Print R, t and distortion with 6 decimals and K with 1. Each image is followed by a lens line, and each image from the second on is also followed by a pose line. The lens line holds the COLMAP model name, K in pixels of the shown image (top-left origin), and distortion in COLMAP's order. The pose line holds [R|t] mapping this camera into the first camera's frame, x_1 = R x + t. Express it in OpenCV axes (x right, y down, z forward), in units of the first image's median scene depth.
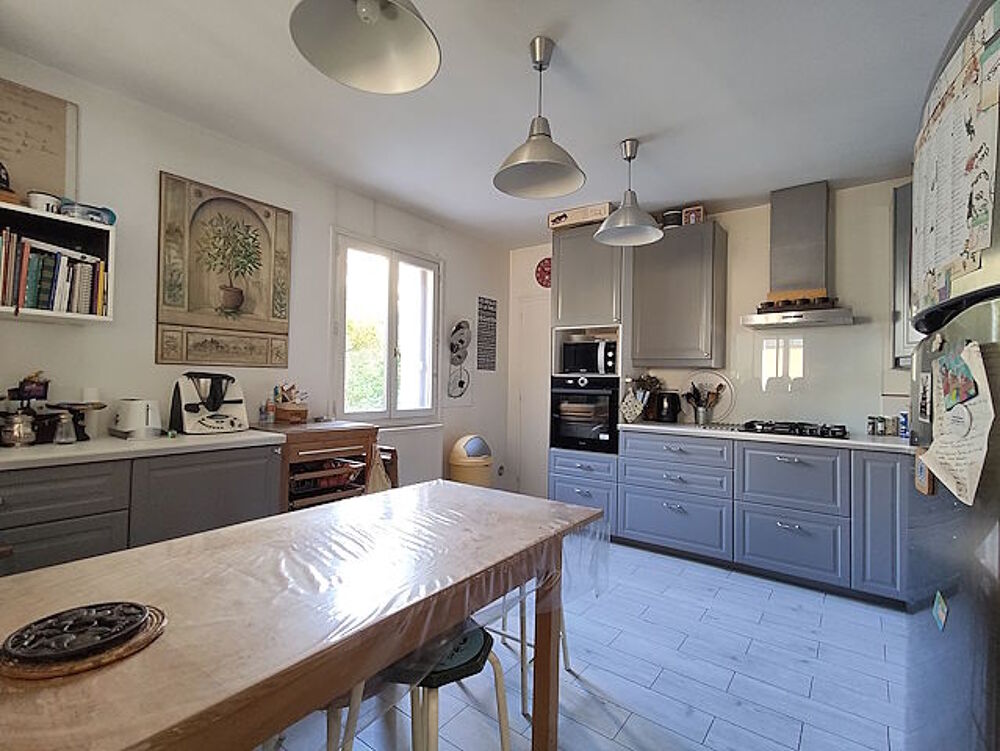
lens RADIAL K [[478.0, 0, 505.5], [0, 478.0, 375.4], [0, 0, 1]] dist [0.005667, -0.000234]
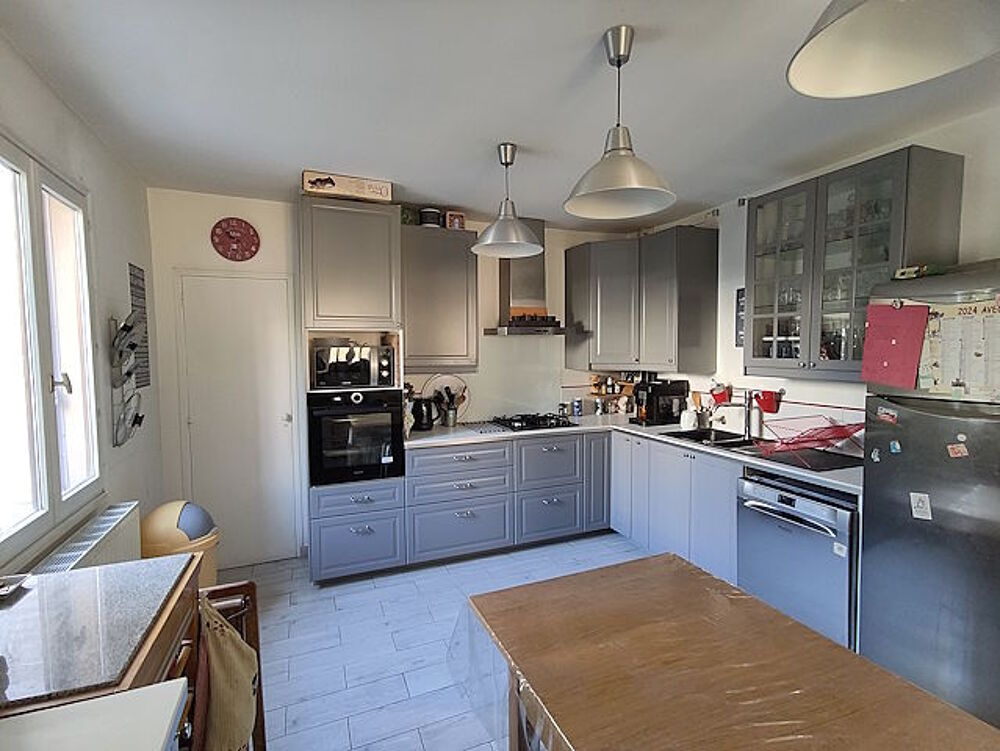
lens RADIAL K [[478.0, 0, 503.2], [0, 478.0, 375.1], [0, 0, 1]] dist [0.005667, -0.000234]
pose [[0.516148, -0.071850, 0.853480, -0.406893], [0.007201, 0.996804, 0.079561, -0.089927], [-0.856469, -0.034920, 0.515016, 0.379452]]
